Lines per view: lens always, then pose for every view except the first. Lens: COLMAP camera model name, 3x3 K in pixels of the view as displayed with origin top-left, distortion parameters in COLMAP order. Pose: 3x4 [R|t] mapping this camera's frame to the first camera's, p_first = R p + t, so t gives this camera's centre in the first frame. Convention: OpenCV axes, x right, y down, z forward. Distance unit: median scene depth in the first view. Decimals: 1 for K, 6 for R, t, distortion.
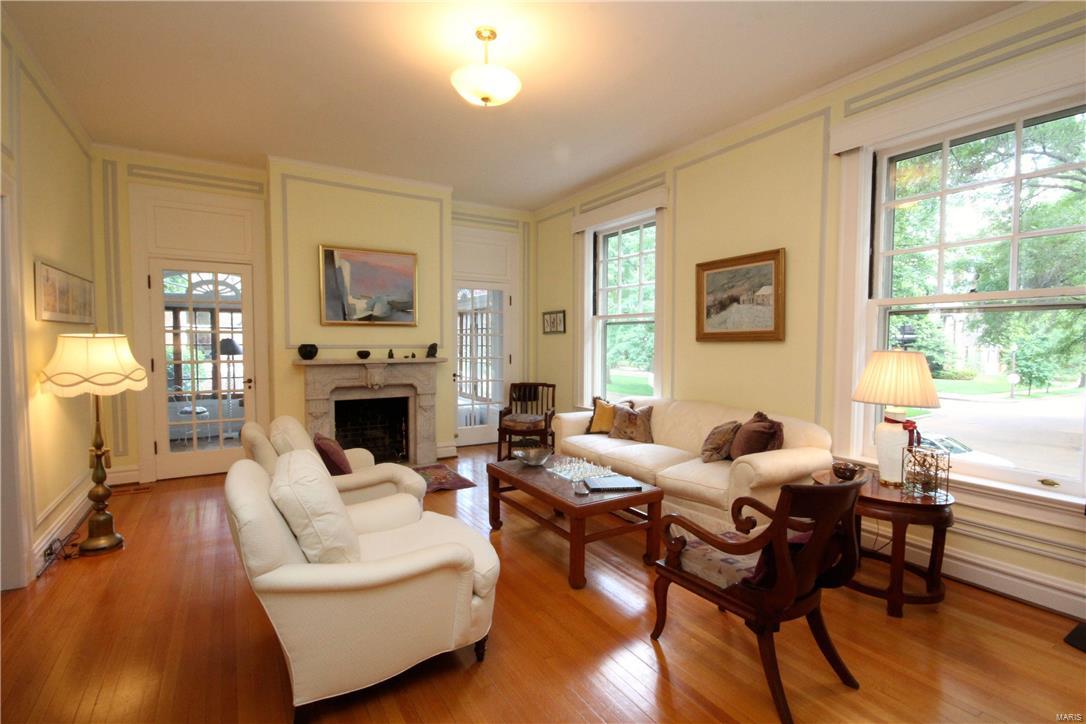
lens RADIAL K [[502.2, 0, 537.4], [0, 502.2, 364.2], [0, 0, 1]] dist [-0.009109, 0.001116]
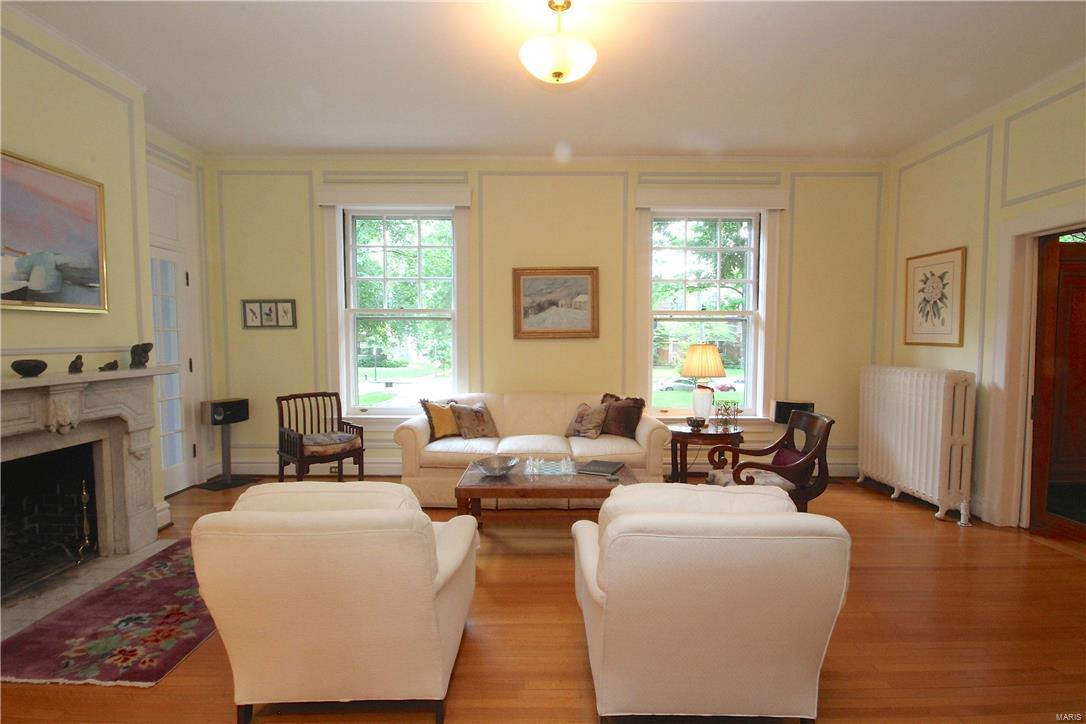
lens RADIAL K [[502.2, 0, 539.1], [0, 502.2, 363.4], [0, 0, 1]] dist [-0.009109, 0.001116]
pose [[0.535079, -0.046175, 0.843539, -0.534466], [0.038279, 0.998805, 0.030393, -0.021010], [-0.843935, 0.016027, 0.536207, 0.336866]]
